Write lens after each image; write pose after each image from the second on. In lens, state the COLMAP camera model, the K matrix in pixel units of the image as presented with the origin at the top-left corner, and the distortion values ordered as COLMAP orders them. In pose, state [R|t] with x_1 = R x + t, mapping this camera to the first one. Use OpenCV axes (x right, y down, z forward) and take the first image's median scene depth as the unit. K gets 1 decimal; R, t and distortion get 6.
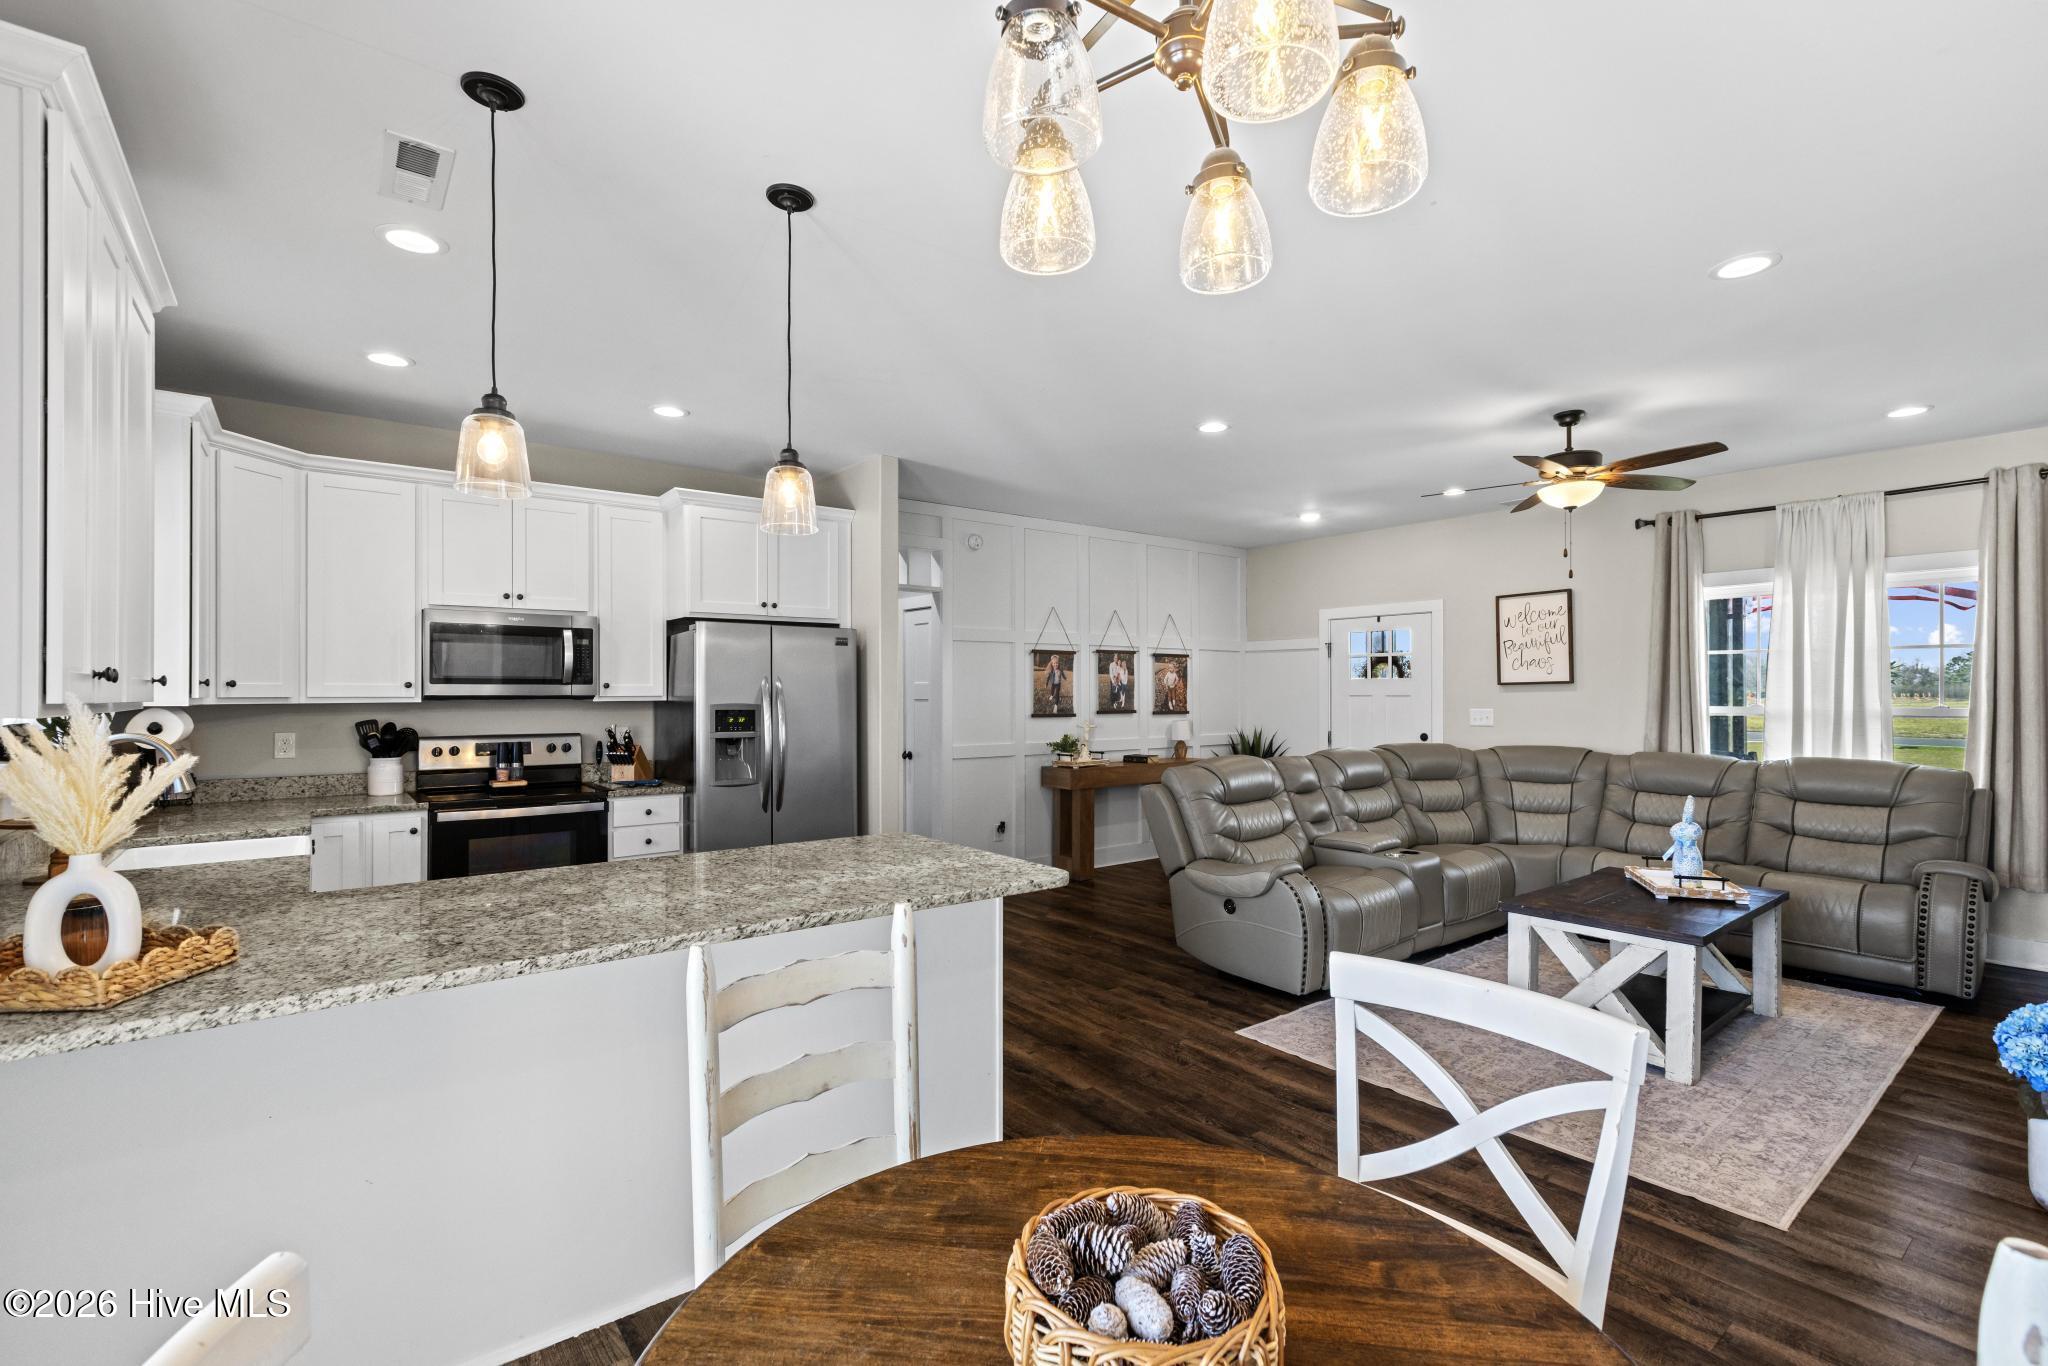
lens RADIAL K [[912.9, 0, 1030.4], [0, 912.9, 690.6], [0, 0, 1]] dist [0.000821, 0.000020]
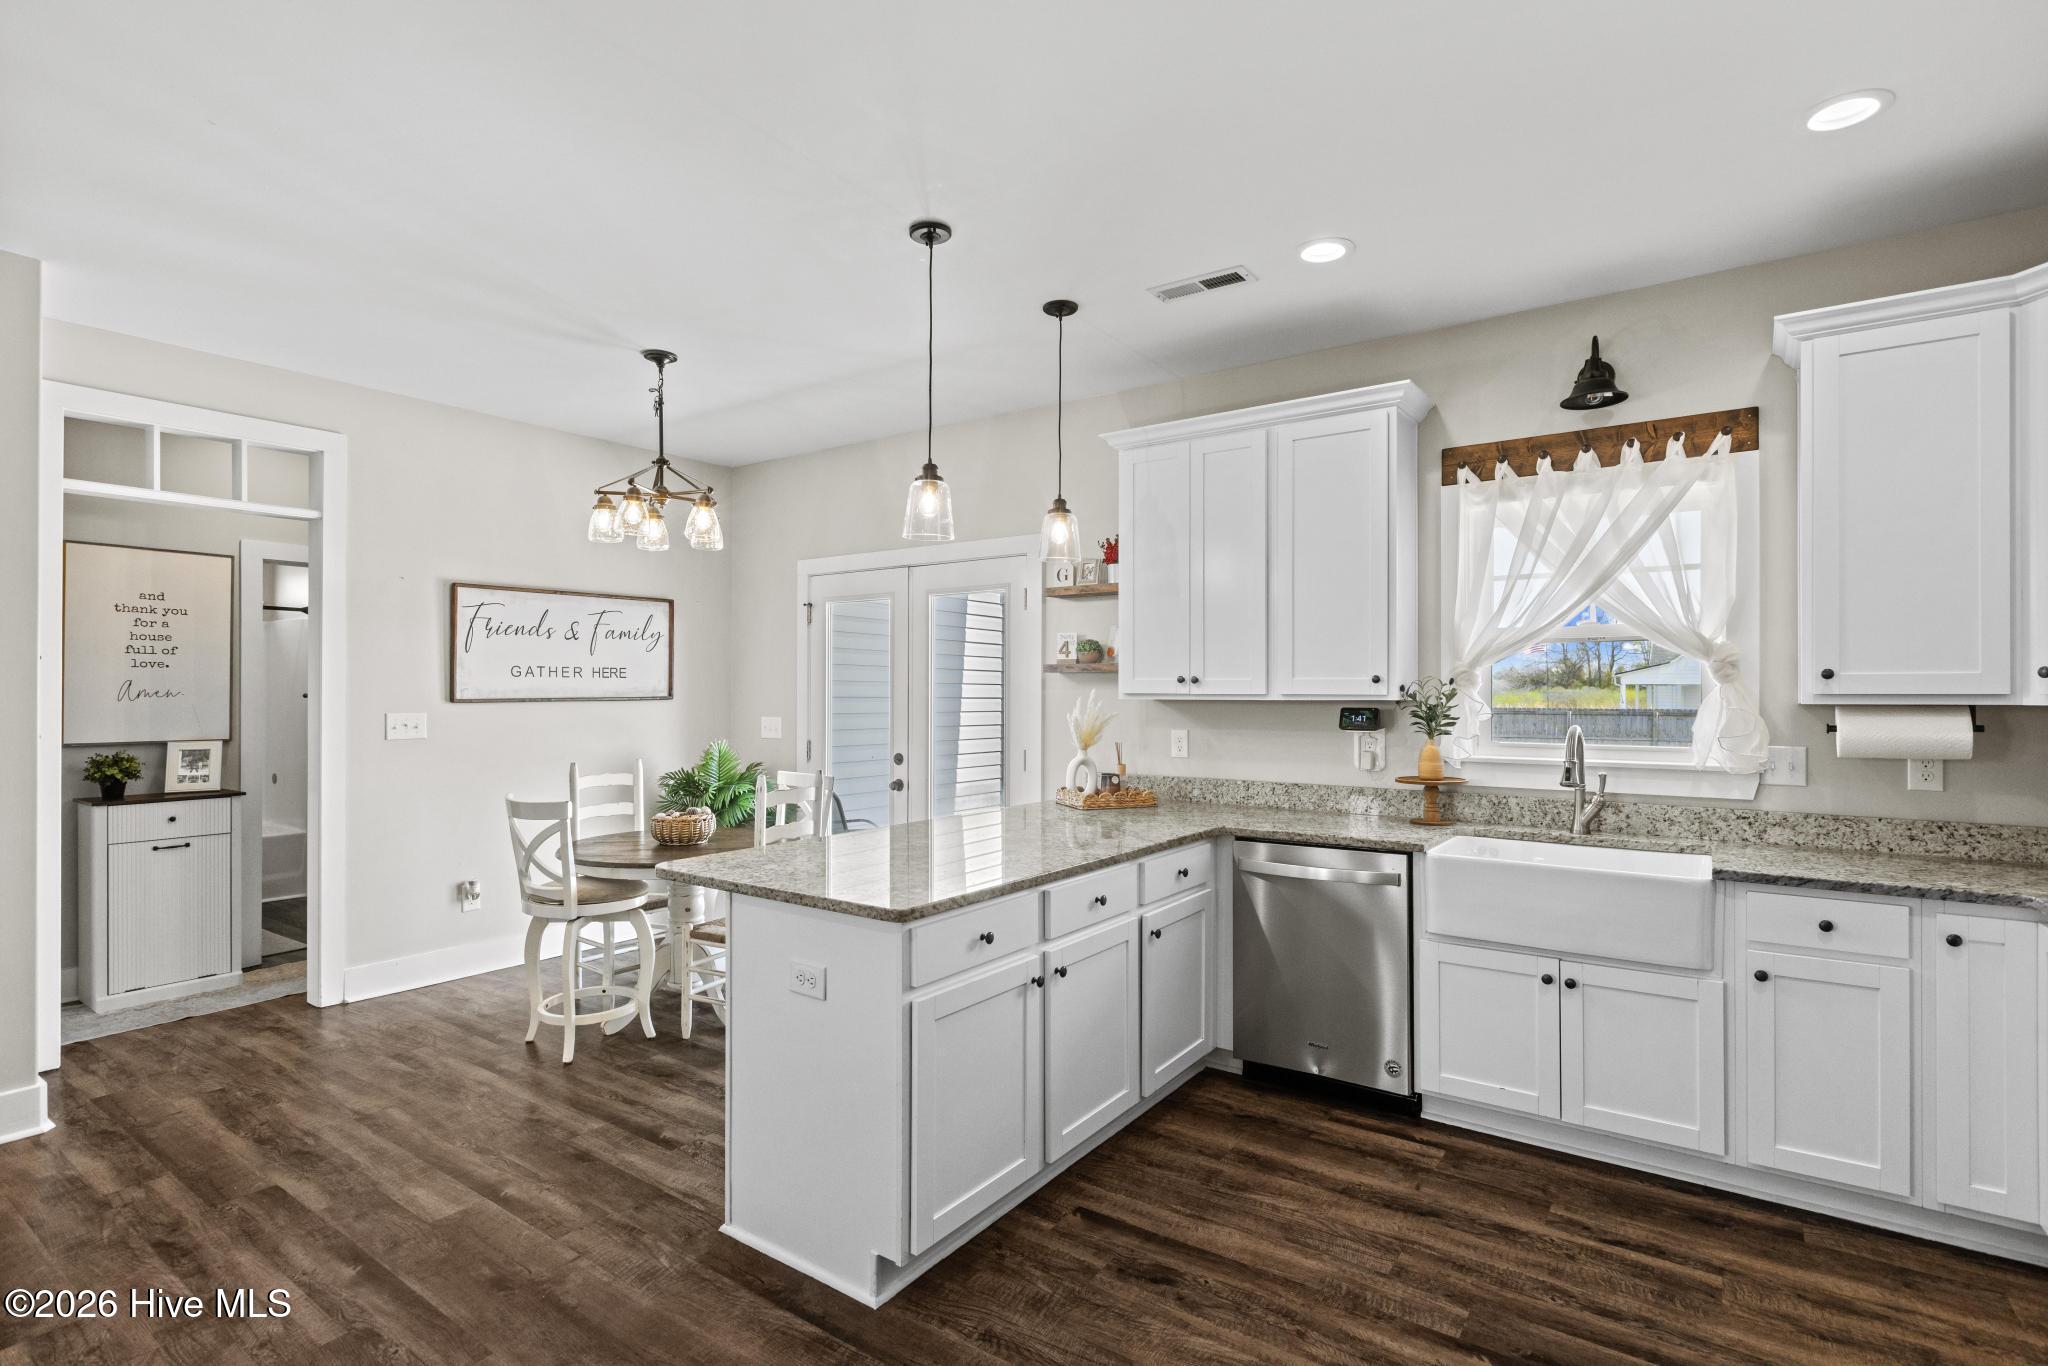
lens RADIAL K [[984.5, 0, 1024.9], [0, 984.5, 686.3], [0, 0, 1]] dist [0.001466, -0.001879]
pose [[-0.959677, -0.002832, -0.281091, -0.022252], [-0.001408, 0.999985, -0.005265, 0.005500], [0.281102, -0.004656, -0.959667, 1.214371]]
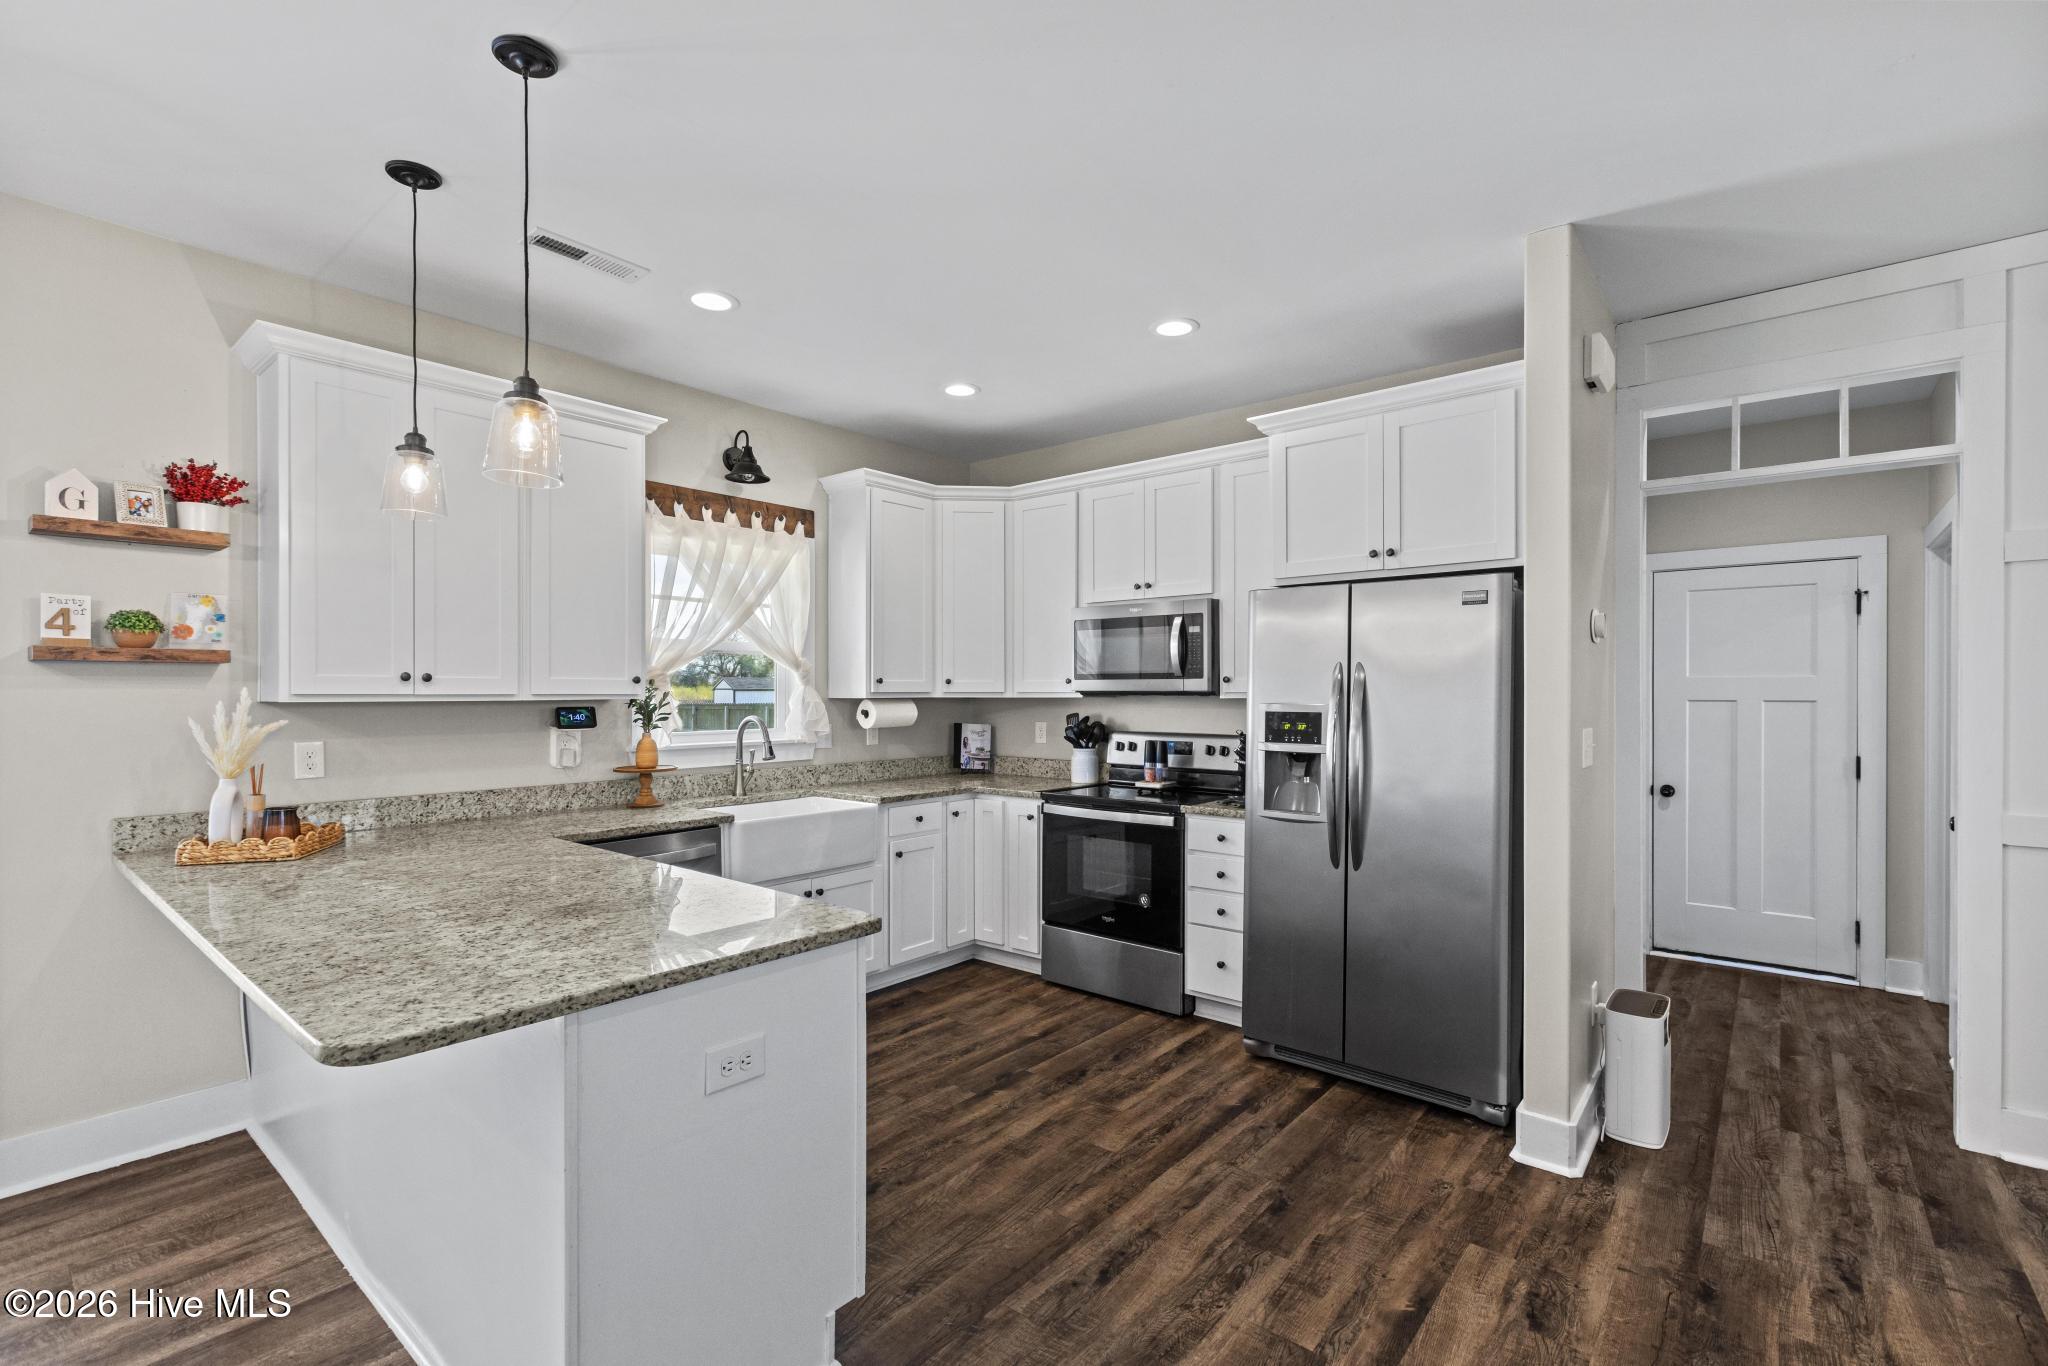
lens RADIAL K [[912.9, 0, 1033.0], [0, 912.9, 694.0], [0, 0, 1]] dist [0.000821, 0.000020]
pose [[0.214343, 0.002959, -0.976754, 0.341933], [0.000327, 0.999995, 0.003101, 0.005409], [0.976758, -0.000984, 0.214341, 0.706744]]
